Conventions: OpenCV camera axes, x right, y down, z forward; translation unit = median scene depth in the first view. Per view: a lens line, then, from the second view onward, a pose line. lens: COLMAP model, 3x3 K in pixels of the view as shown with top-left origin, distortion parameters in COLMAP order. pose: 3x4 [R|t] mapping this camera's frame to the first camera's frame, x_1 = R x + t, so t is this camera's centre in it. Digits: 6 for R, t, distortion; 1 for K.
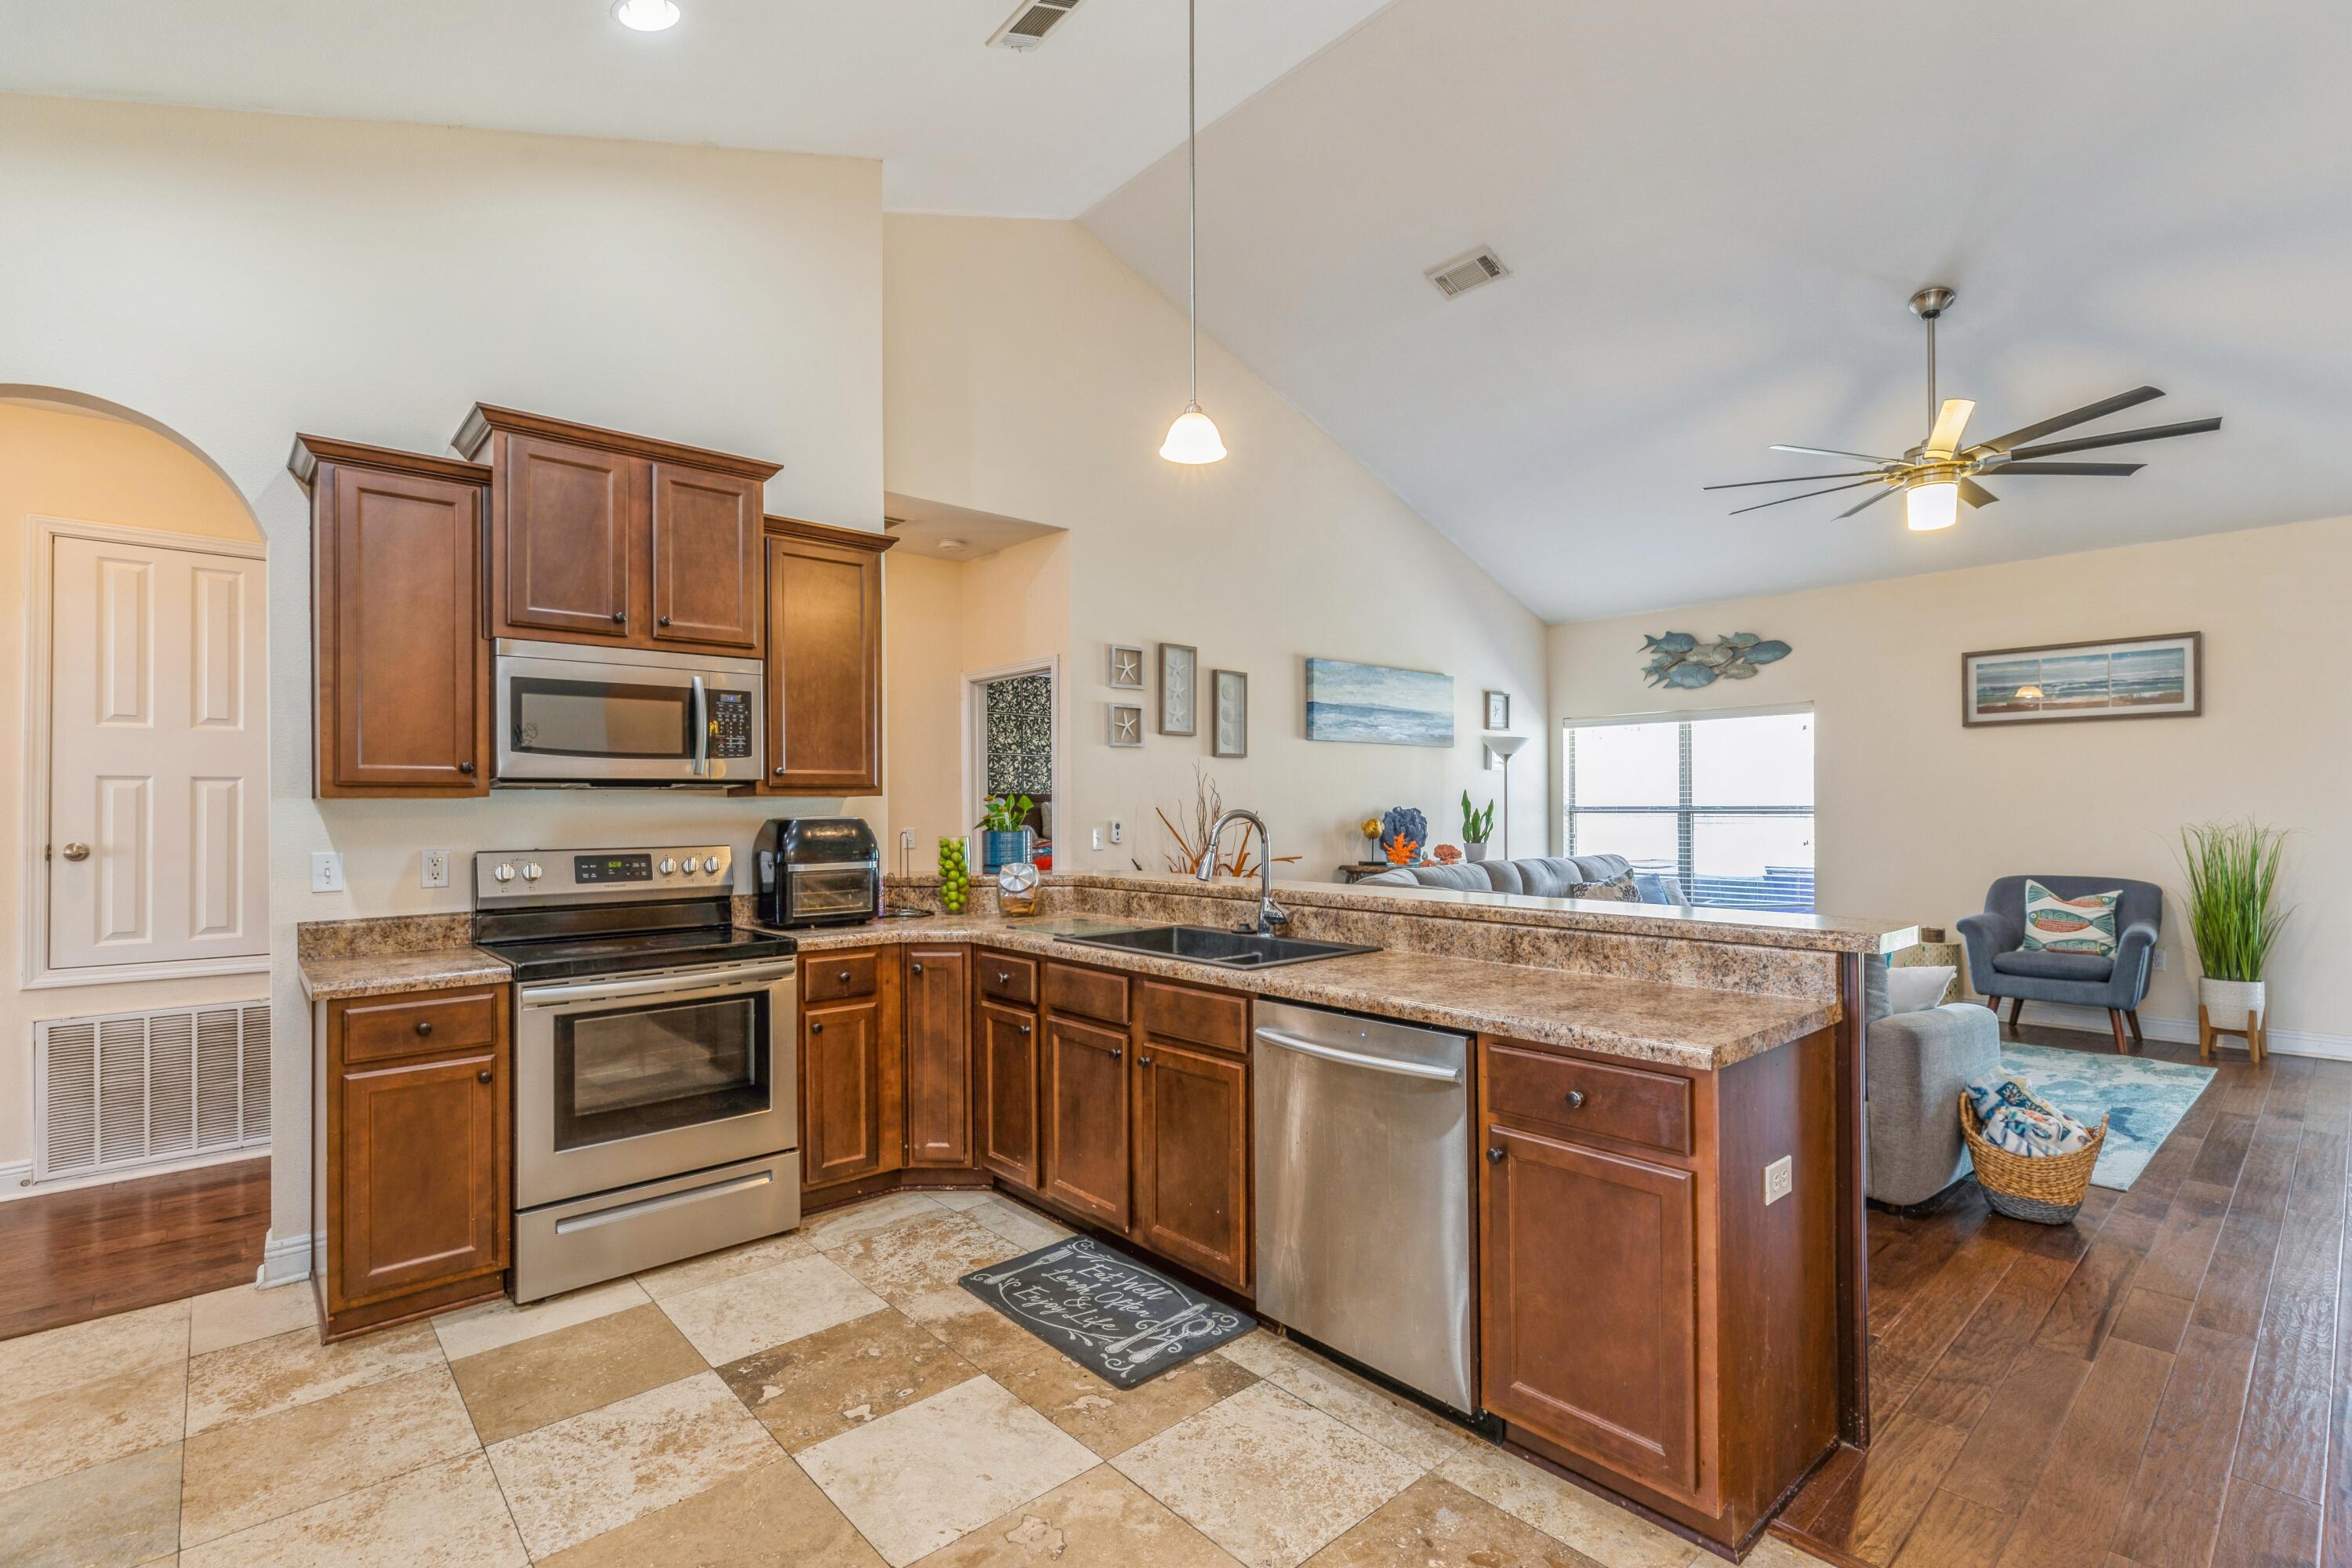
lens RADIAL K [[1076.0, 0, 1185.2], [0, 1076.0, 797.7], [0, 0, 1]] dist [0.008630, -0.000556]
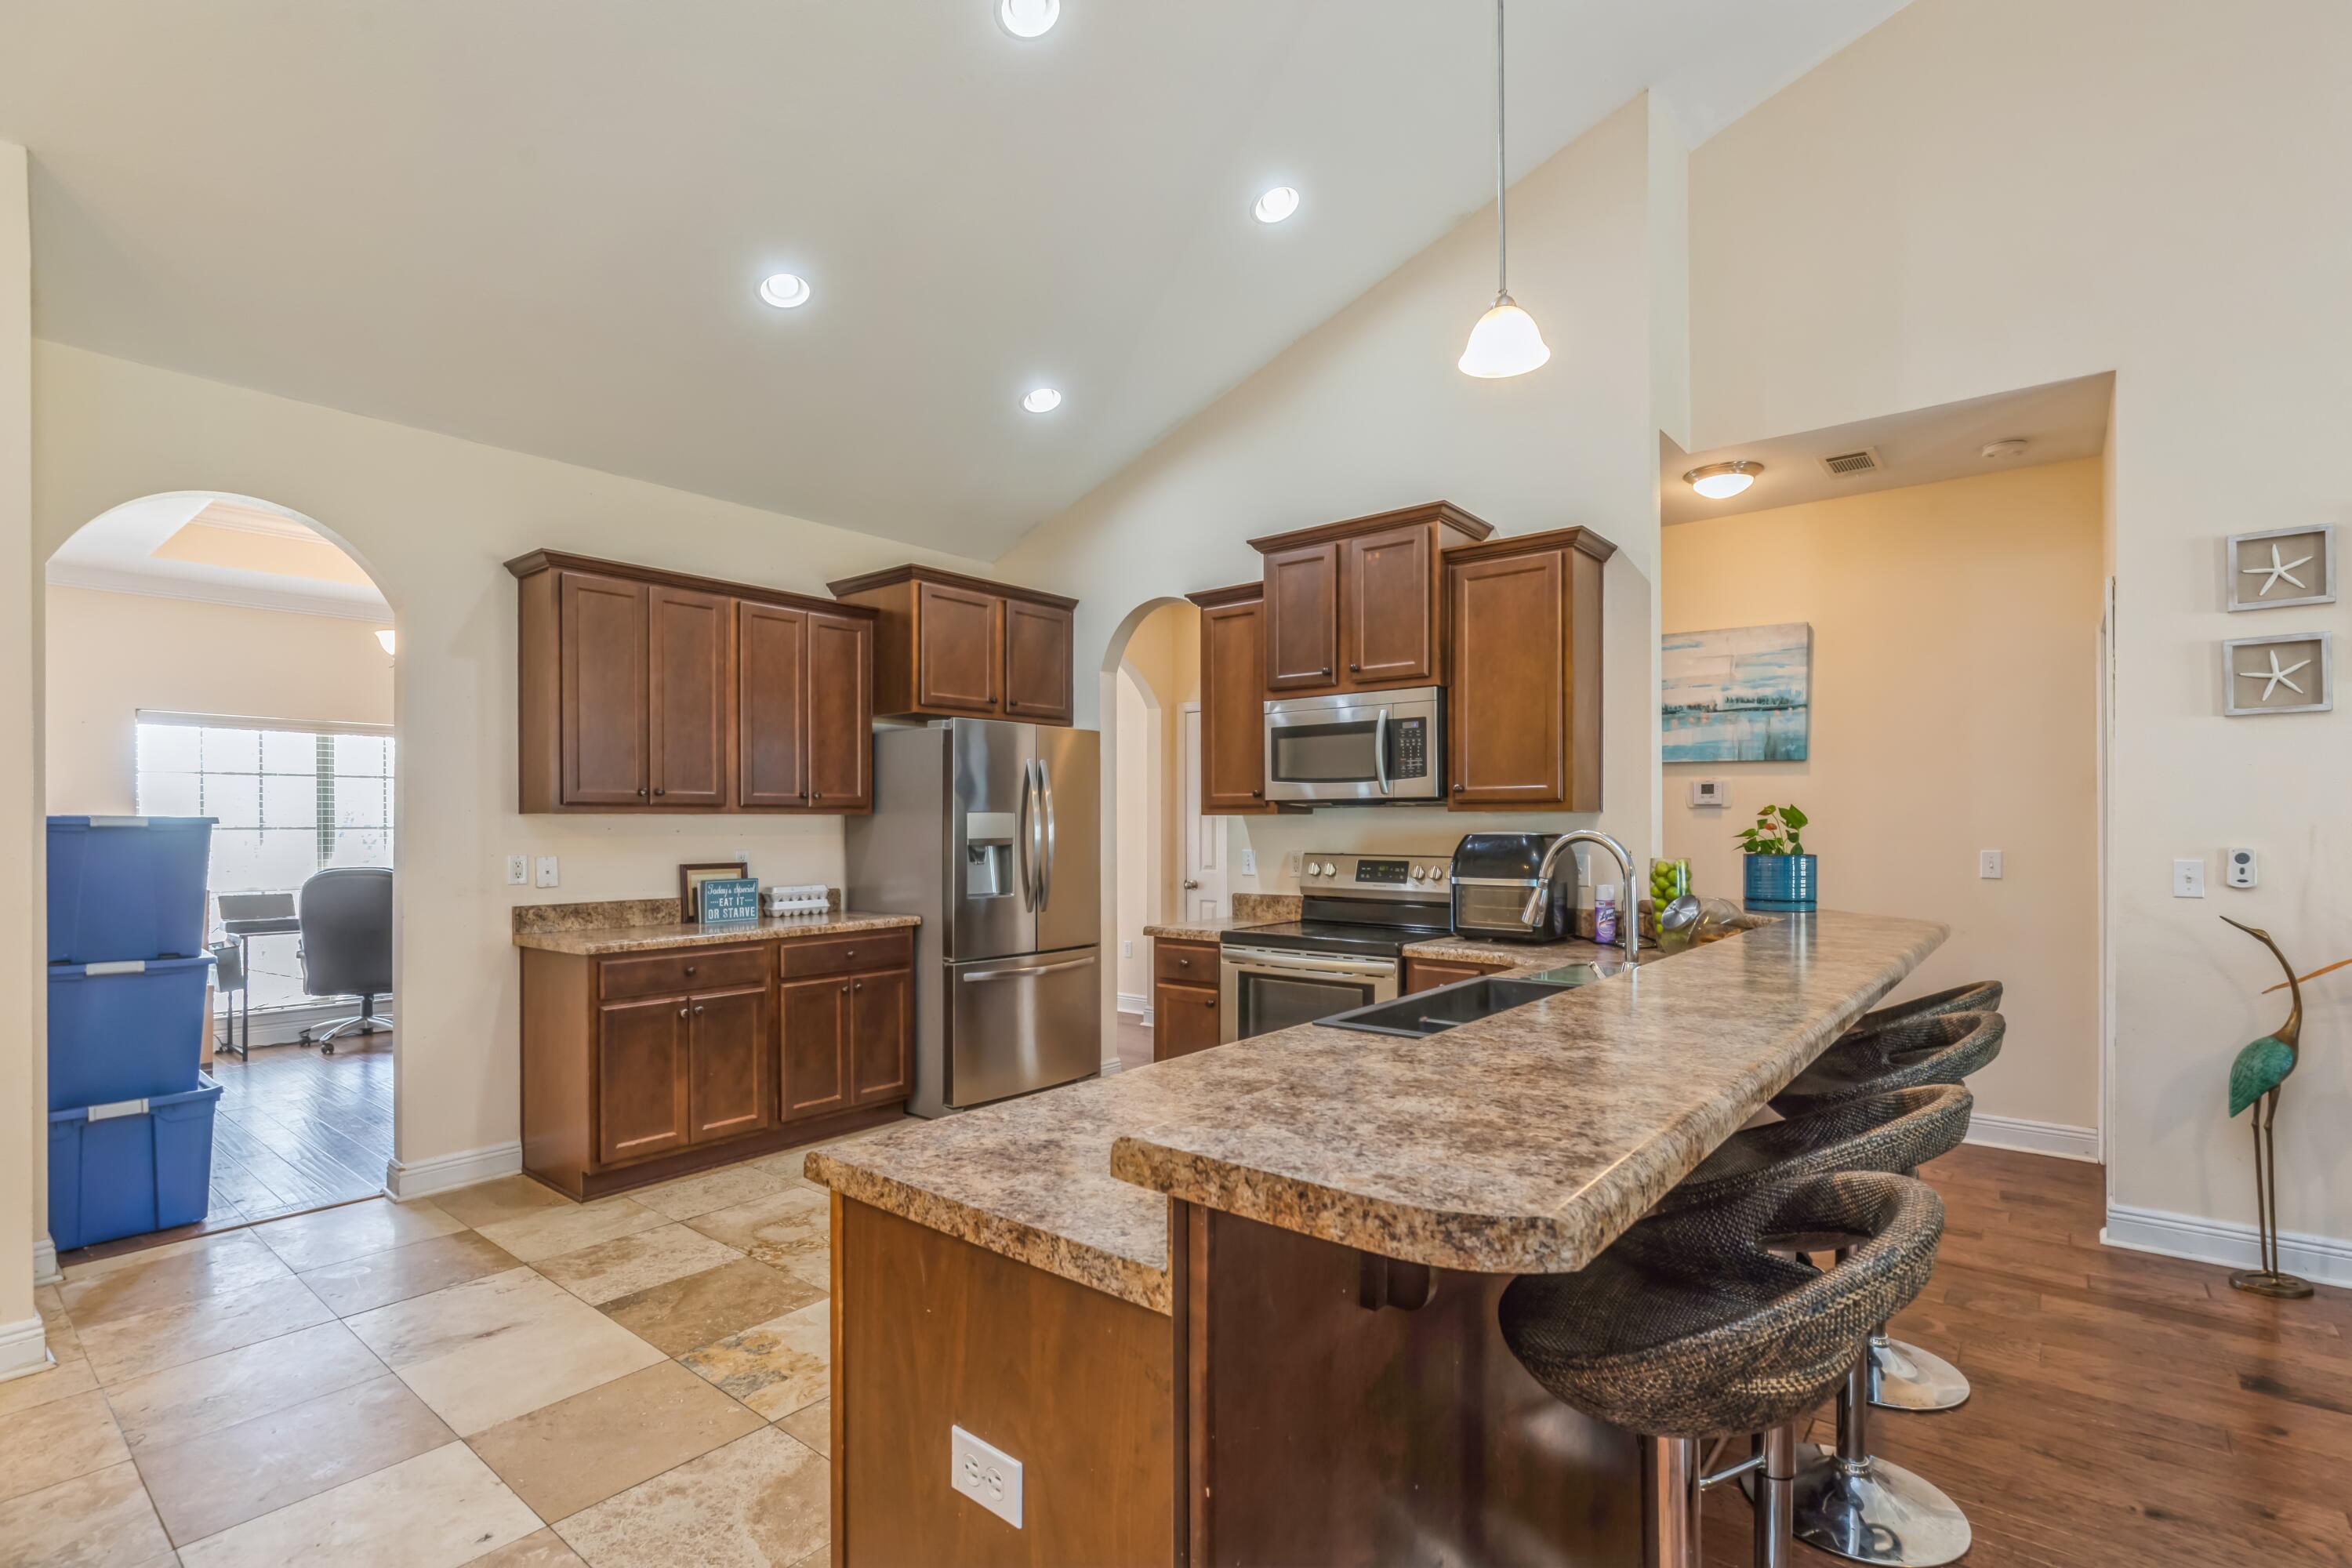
lens RADIAL K [[1091.0, 0, 1188.0], [0, 1091.0, 822.0], [0, 0, 1]] dist [-0.004872, 0.000703]
pose [[0.156025, 0.004898, -0.987741, 0.640372], [0.007854, 0.999950, 0.006199, 0.000038], [0.987722, -0.008725, 0.155979, 0.572851]]
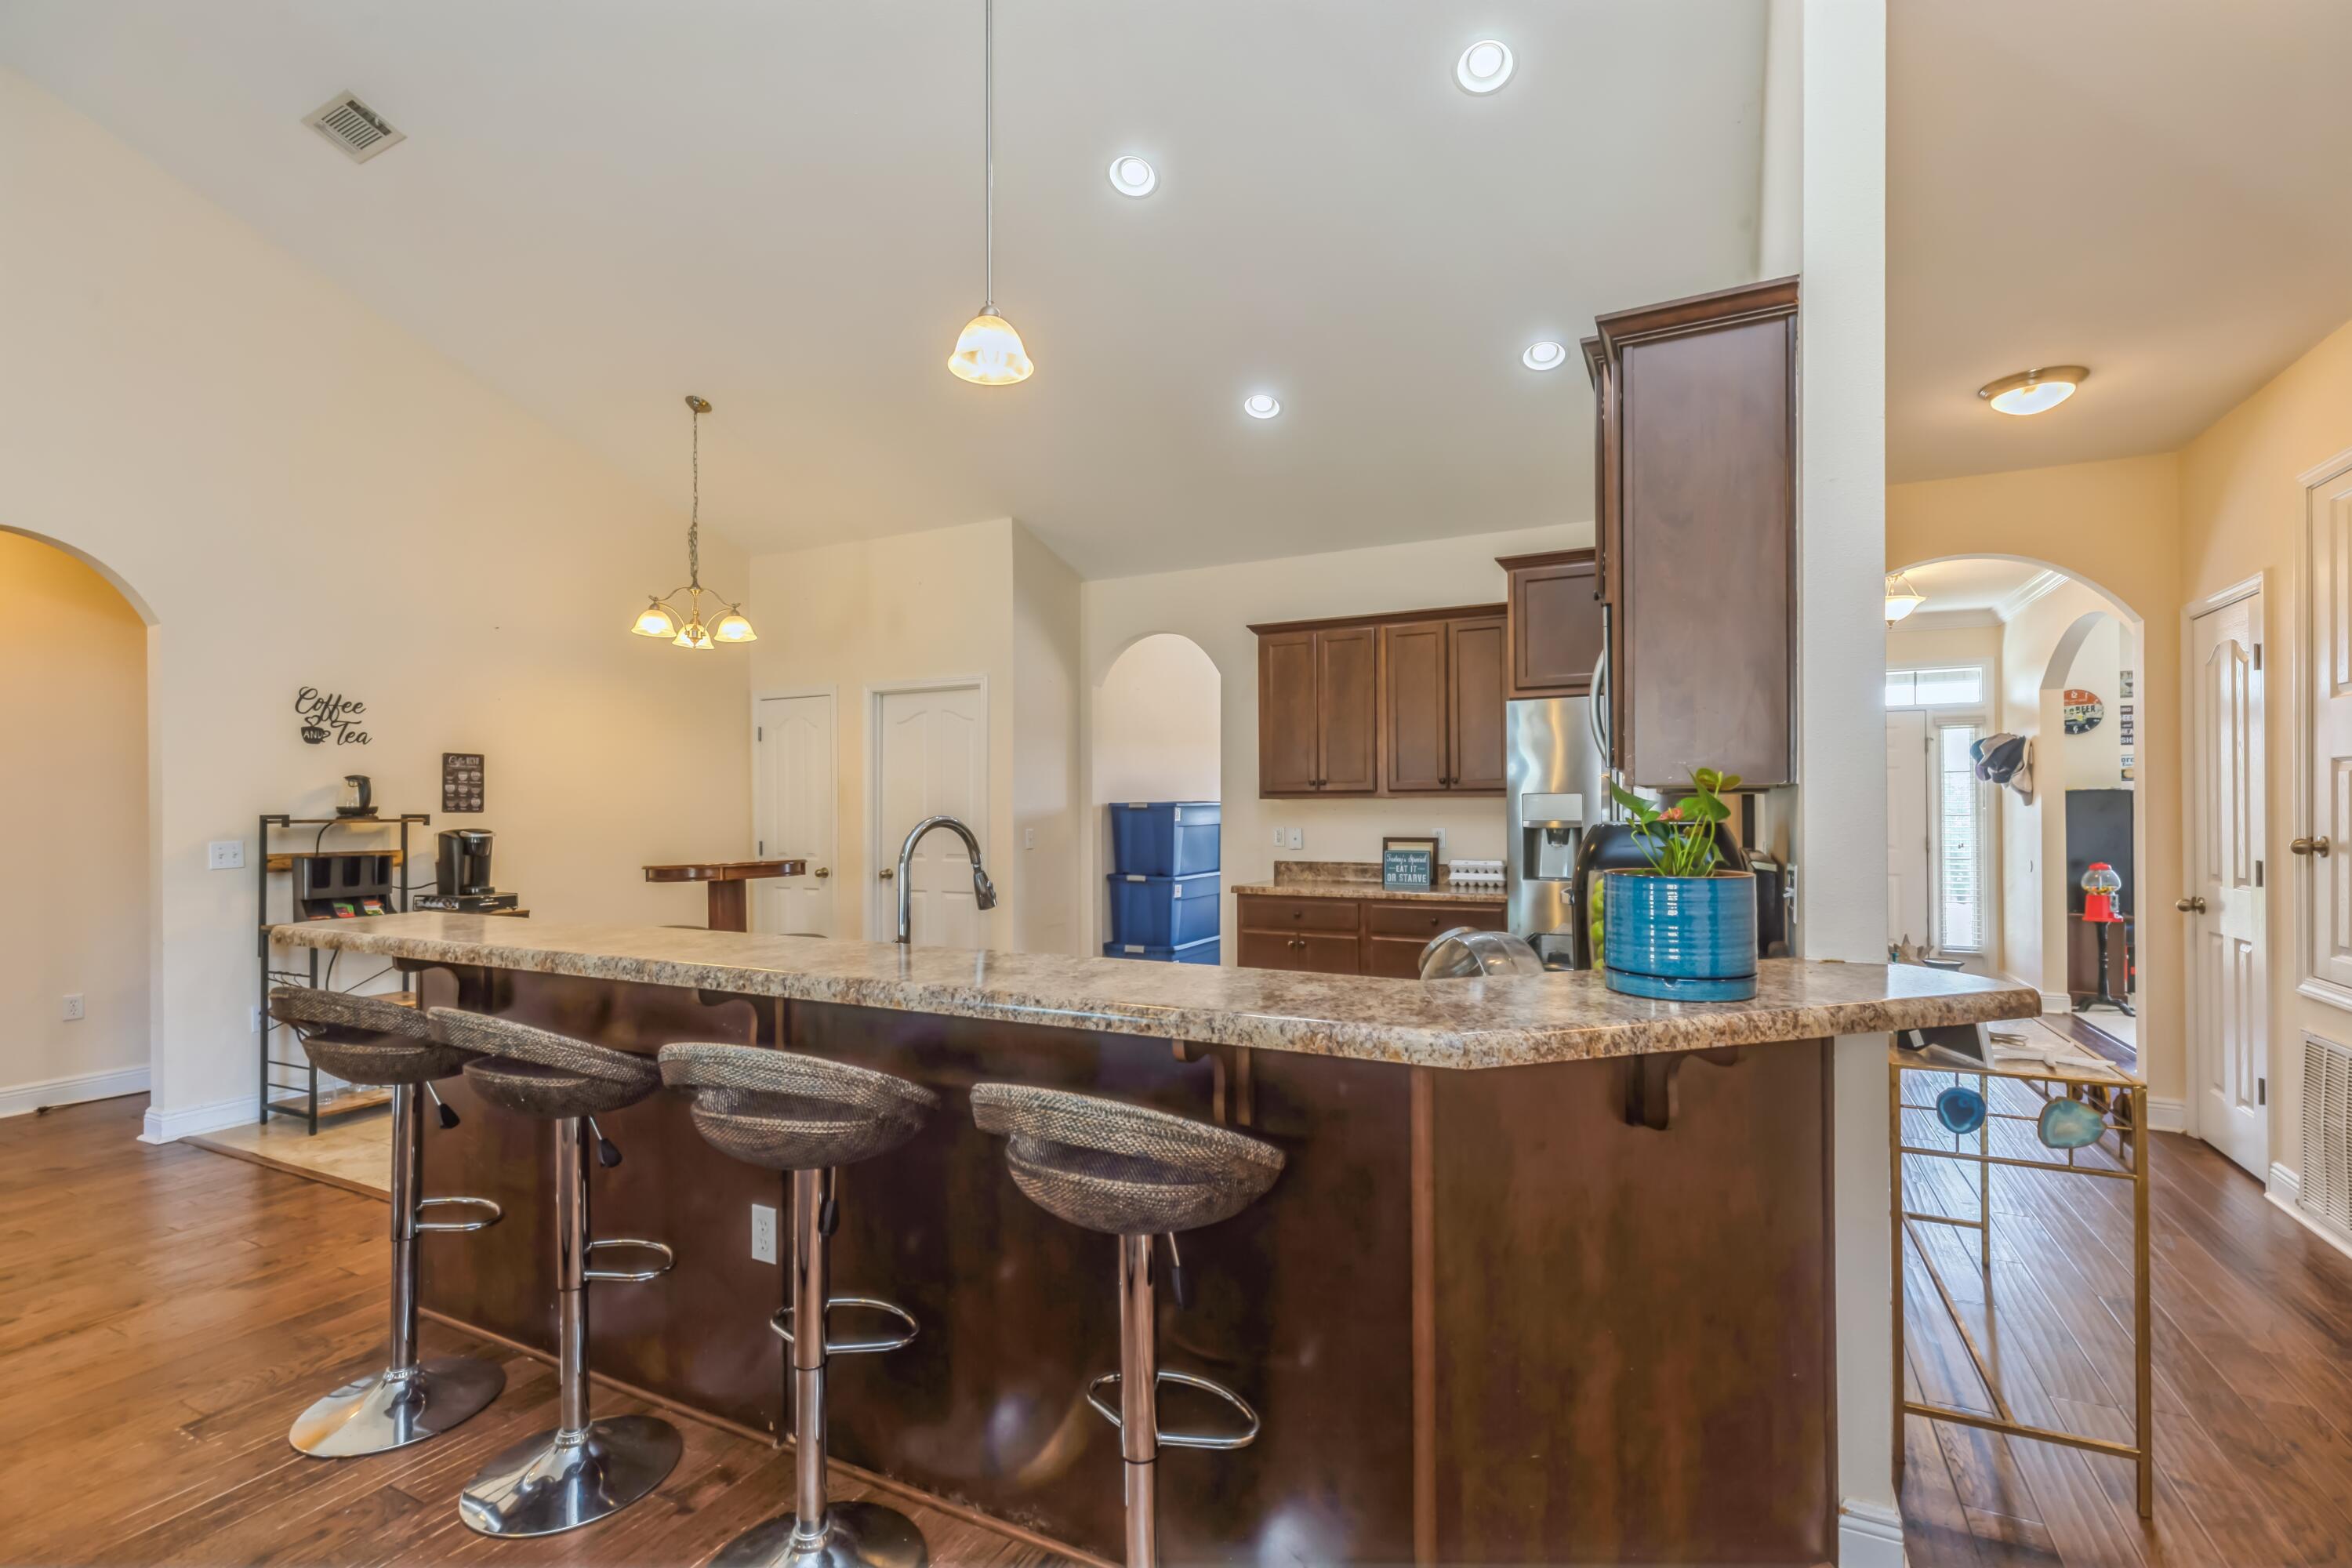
lens RADIAL K [[1045.3, 0, 1176.2], [0, 1045.3, 815.3], [0, 0, 1]] dist [-0.000117, -0.000141]
pose [[-0.936401, 0.014916, -0.350615, 0.128494], [0.014597, 0.999887, 0.003551, 0.010175], [0.350628, -0.001793, -0.936513, 1.535990]]
